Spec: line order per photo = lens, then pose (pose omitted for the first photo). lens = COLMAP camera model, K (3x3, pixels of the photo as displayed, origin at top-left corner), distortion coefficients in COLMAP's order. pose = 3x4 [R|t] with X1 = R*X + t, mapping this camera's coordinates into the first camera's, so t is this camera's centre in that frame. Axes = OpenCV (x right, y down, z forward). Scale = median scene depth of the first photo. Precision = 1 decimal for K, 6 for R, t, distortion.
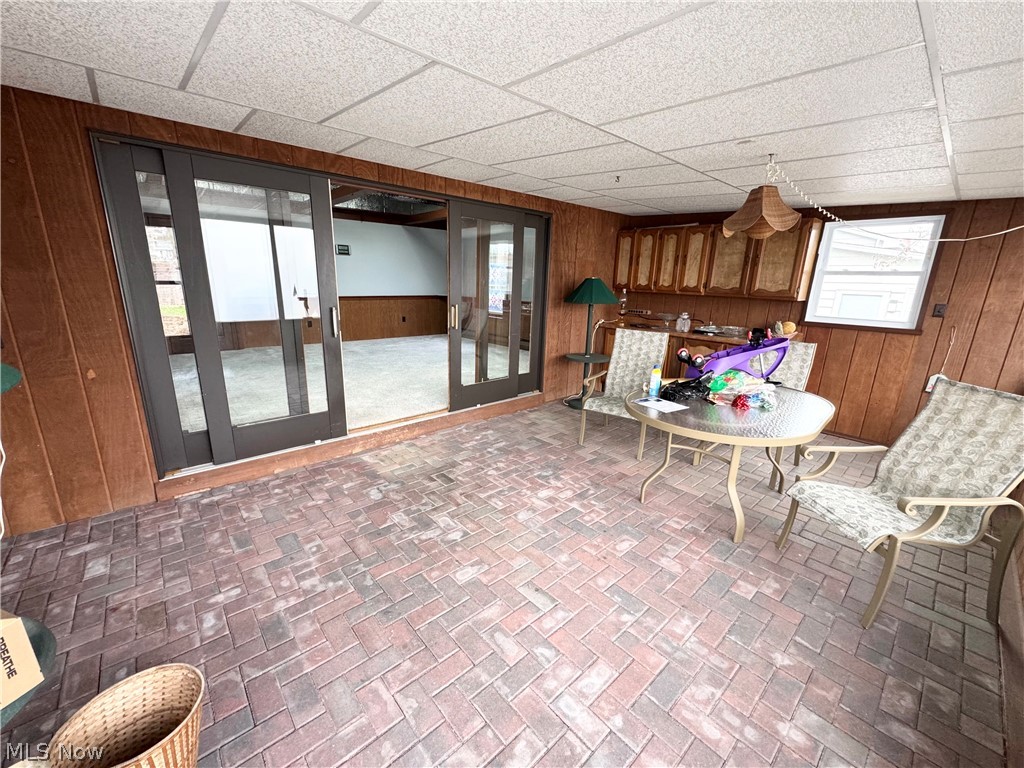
lens RADIAL K [[408.2, 0, 512.3], [0, 408.2, 382.2], [0, 0, 1]] dist [-0.005080, 0.000521]
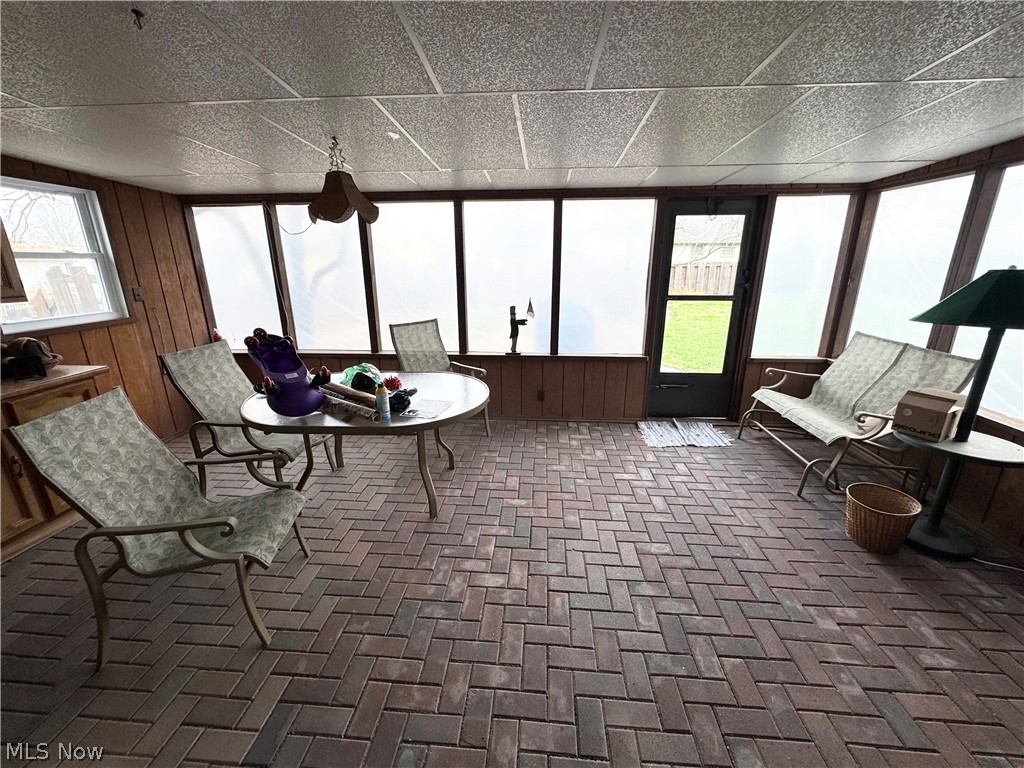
lens RADIAL K [[408.2, 0, 508.6], [0, 408.2, 383.0], [0, 0, 1]] dist [-0.005080, 0.000521]
pose [[-0.686484, -0.229662, 0.689924, -0.320158], [0.166078, 0.874212, 0.456259, -0.318713], [-0.707925, 0.427795, -0.561991, 1.118065]]
